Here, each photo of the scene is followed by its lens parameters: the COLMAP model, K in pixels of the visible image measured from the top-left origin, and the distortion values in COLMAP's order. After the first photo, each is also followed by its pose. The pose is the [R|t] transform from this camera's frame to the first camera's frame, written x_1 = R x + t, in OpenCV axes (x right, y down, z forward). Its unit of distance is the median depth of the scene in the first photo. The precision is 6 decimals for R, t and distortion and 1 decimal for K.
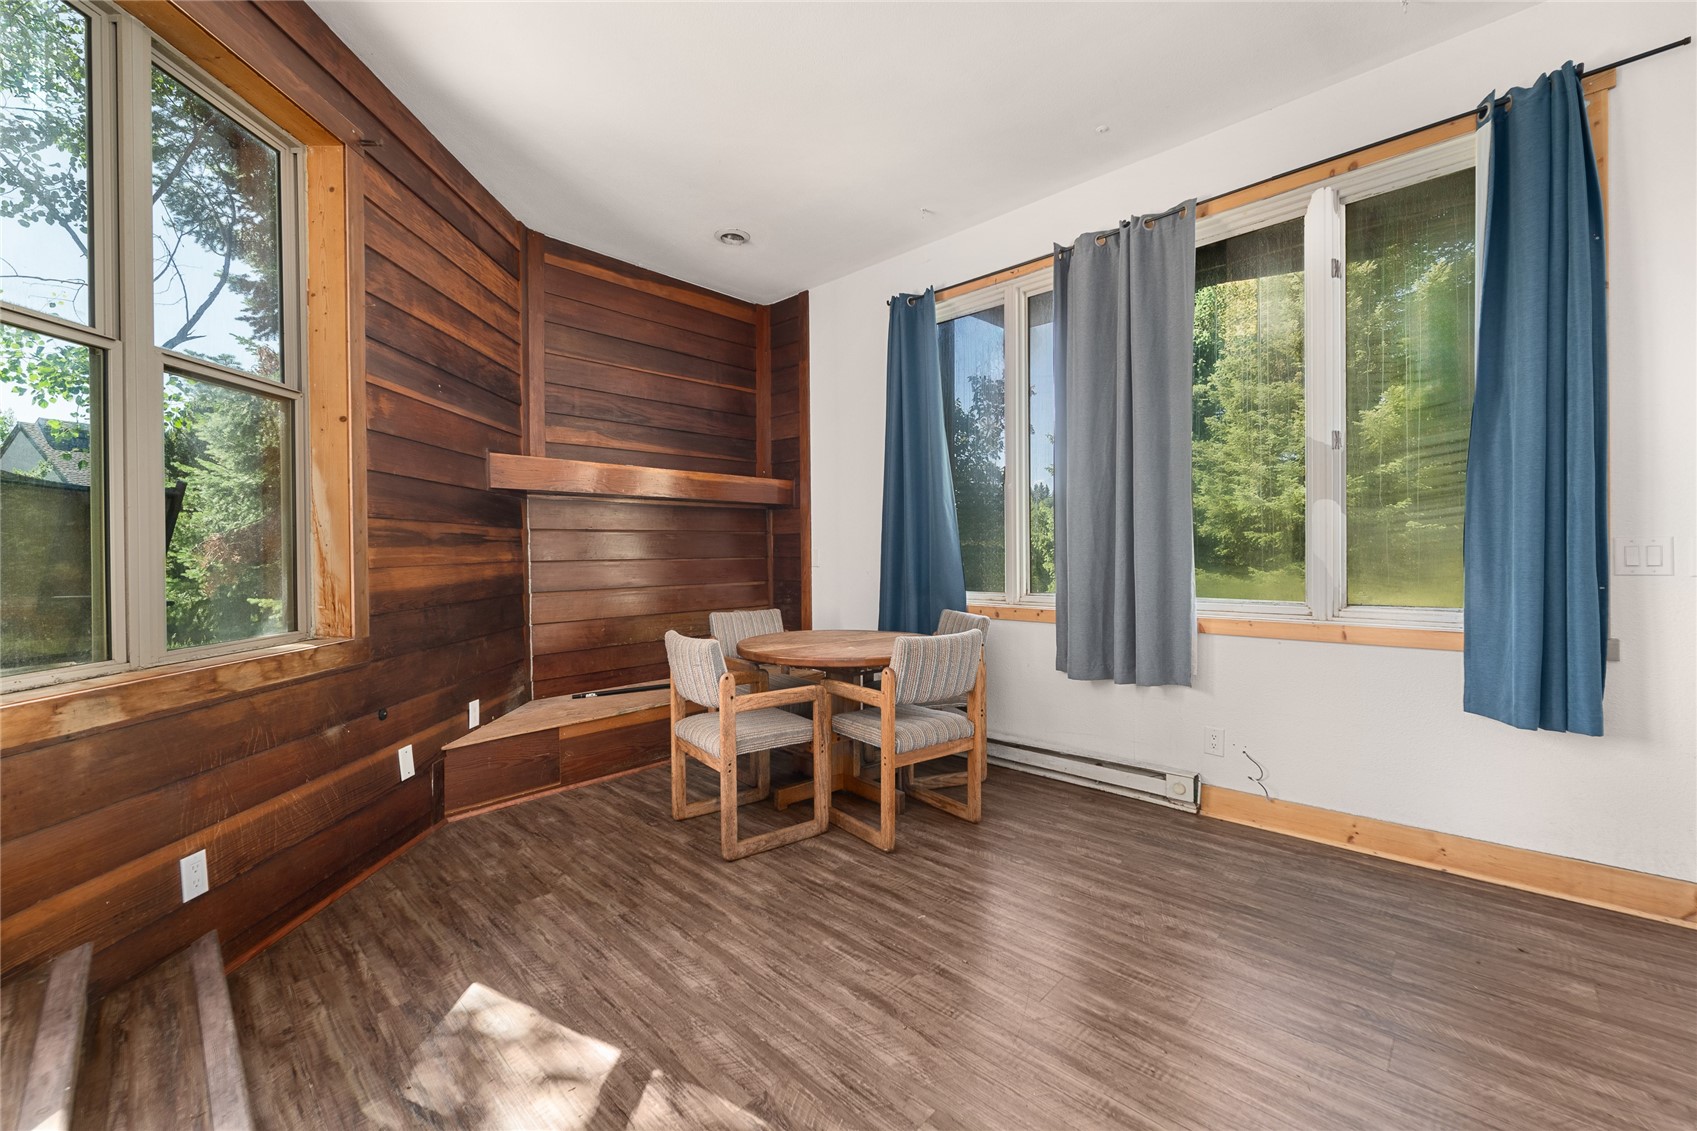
lens RADIAL K [[694.1, 0, 828.1], [0, 694.1, 553.8], [0, 0, 1]] dist [0.000111, -0.000237]
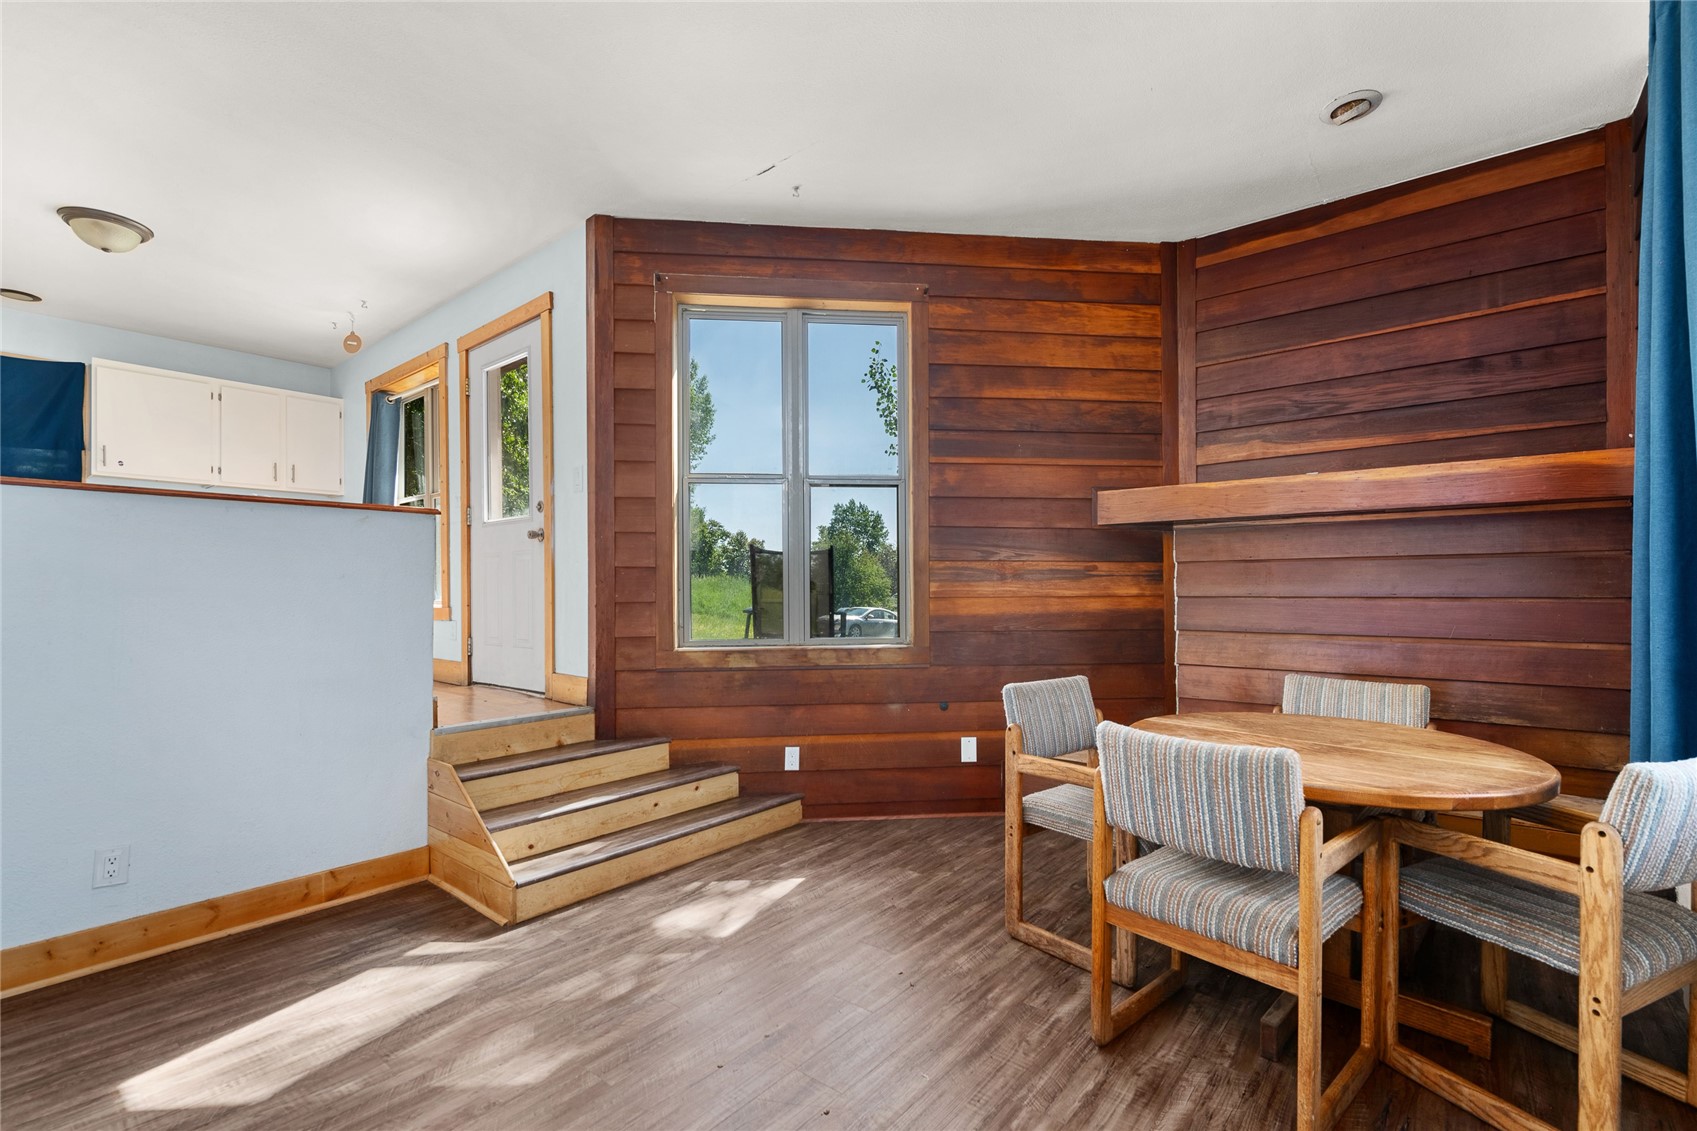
lens RADIAL K [[737.4, 0, 879.0], [0, 737.4, 589.7], [0, 0, 1]] dist [0.000238, -0.000522]
pose [[0.105236, 0.007774, -0.994417, 0.720954], [-0.005970, 0.999956, 0.007185, -0.004241], [0.994429, 0.005181, 0.105278, 0.683472]]
